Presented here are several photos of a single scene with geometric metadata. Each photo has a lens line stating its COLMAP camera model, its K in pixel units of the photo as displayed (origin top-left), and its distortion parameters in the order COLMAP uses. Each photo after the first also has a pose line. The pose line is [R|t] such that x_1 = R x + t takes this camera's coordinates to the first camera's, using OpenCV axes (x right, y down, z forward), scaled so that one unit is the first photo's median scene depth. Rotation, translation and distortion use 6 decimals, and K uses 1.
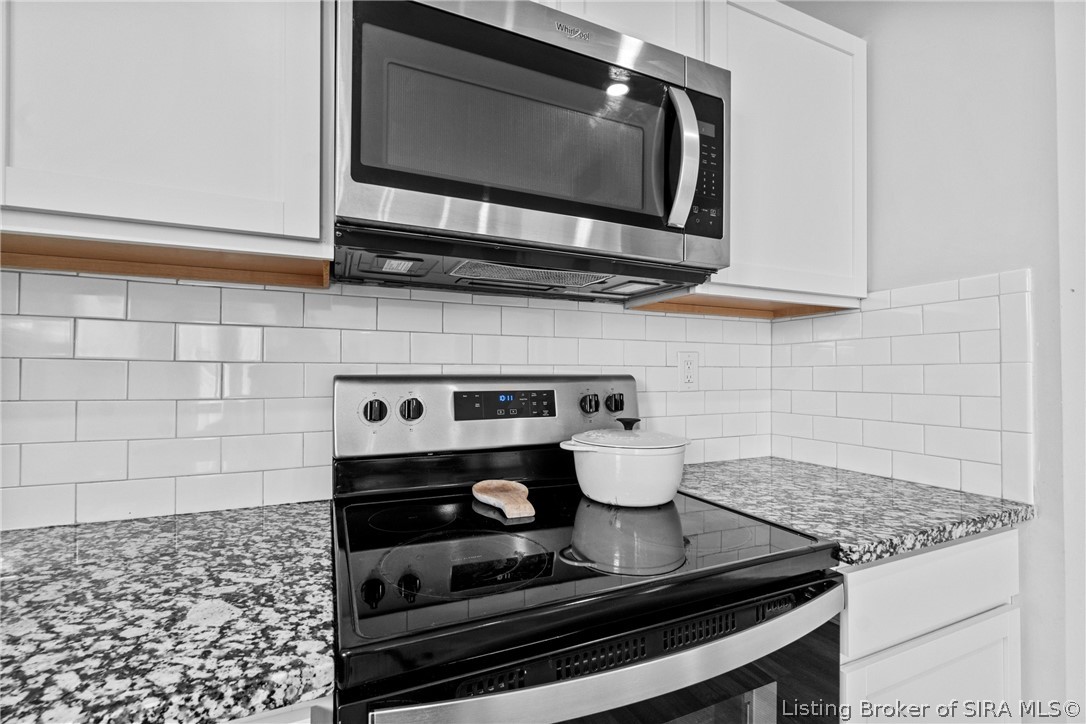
lens RADIAL K [[475.3, 0, 541.5], [0, 475.3, 366.0], [0, 0, 1]] dist [-0.001051, 0.000734]
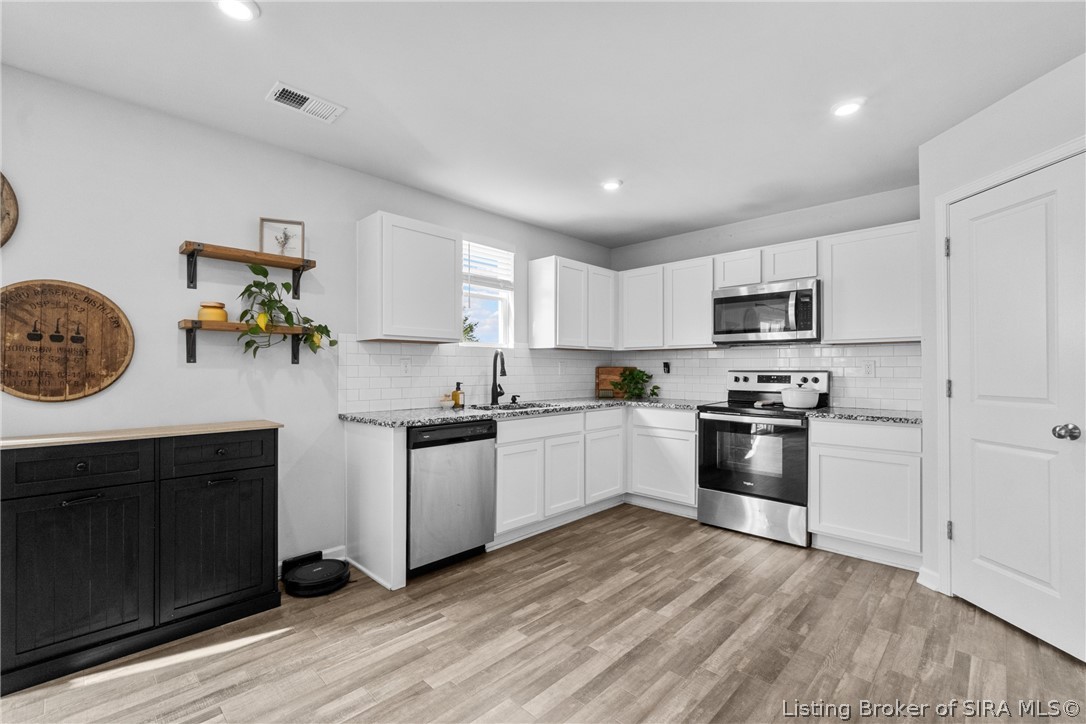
lens RADIAL K [[475.3, 0, 547.8], [0, 475.3, 368.2], [0, 0, 1]] dist [-0.001051, 0.000734]
pose [[0.369198, -0.002201, -0.929348, 2.684877], [0.016152, 0.999861, 0.004048, -0.039642], [0.929210, -0.016506, 0.369183, -1.890218]]
